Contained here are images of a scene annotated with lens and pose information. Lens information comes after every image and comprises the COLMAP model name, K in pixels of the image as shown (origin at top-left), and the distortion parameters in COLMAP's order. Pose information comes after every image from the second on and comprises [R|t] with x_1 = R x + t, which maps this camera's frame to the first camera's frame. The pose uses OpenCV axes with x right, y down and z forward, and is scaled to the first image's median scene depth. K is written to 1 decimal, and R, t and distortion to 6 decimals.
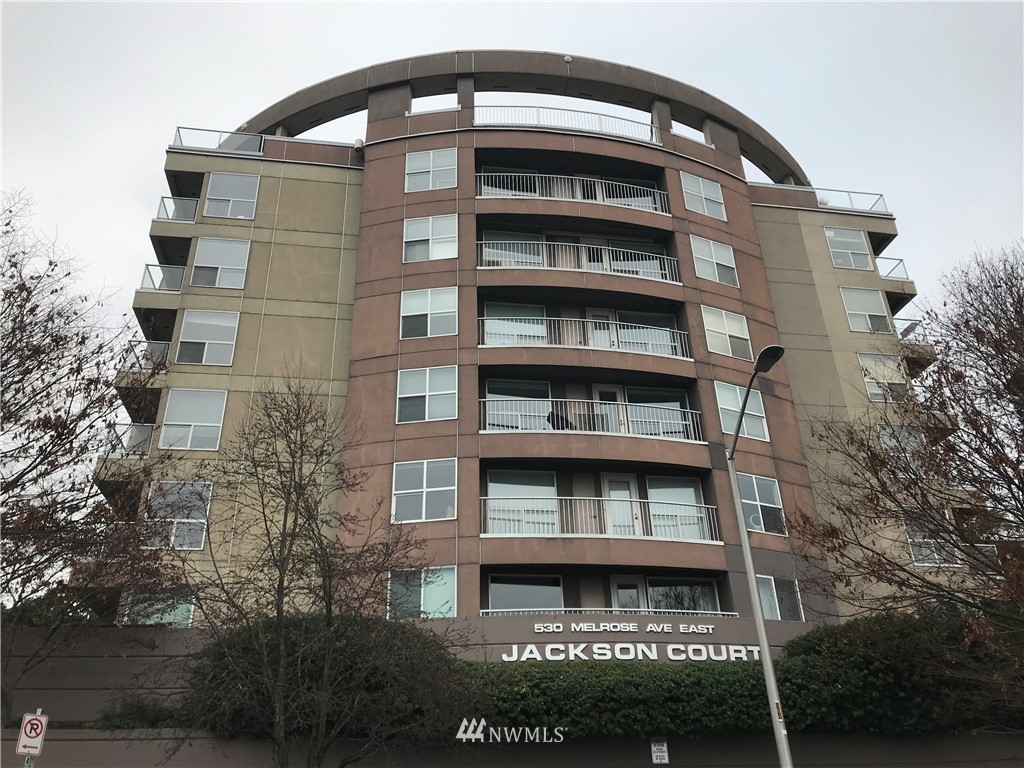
lens RADIAL K [[843.1, 0, 512.0], [0, 843.1, 384.0], [0, 0, 1]] dist [0.028559, -0.001495]
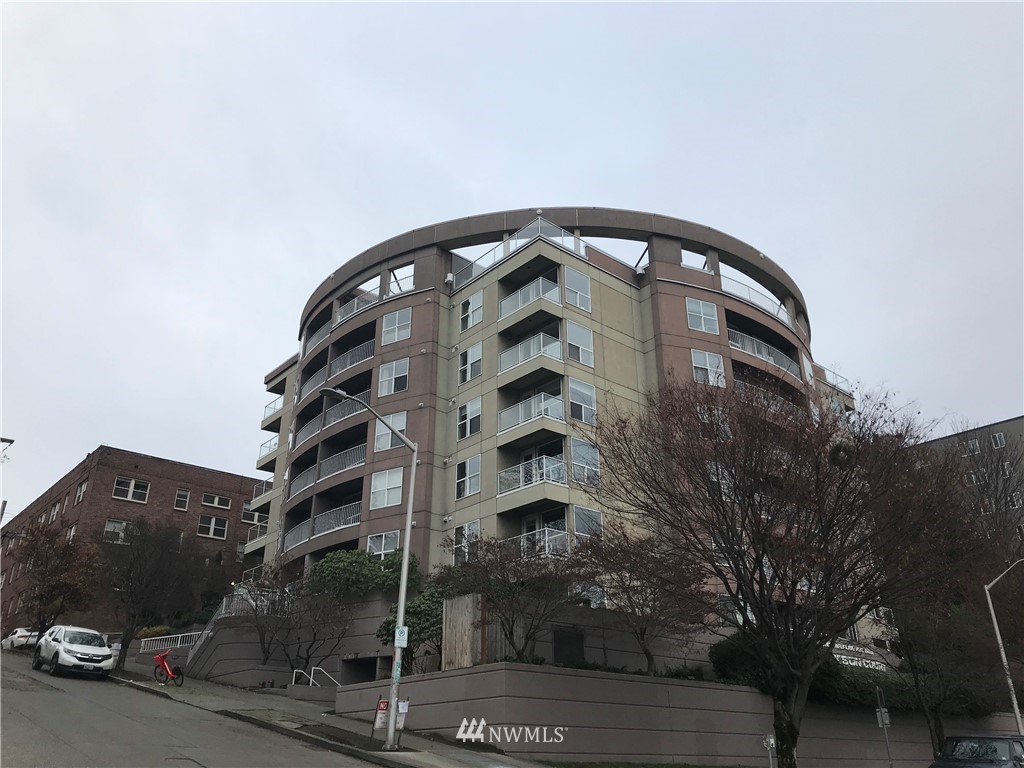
lens RADIAL K [[843.1, 0, 512.0], [0, 843.1, 384.0], [0, 0, 1]] dist [0.028559, -0.001495]
pose [[0.855214, 0.239846, 0.459437, -1.015738], [-0.273550, 0.961832, 0.007080, -0.057131], [-0.440203, -0.131734, 0.888182, -0.178898]]
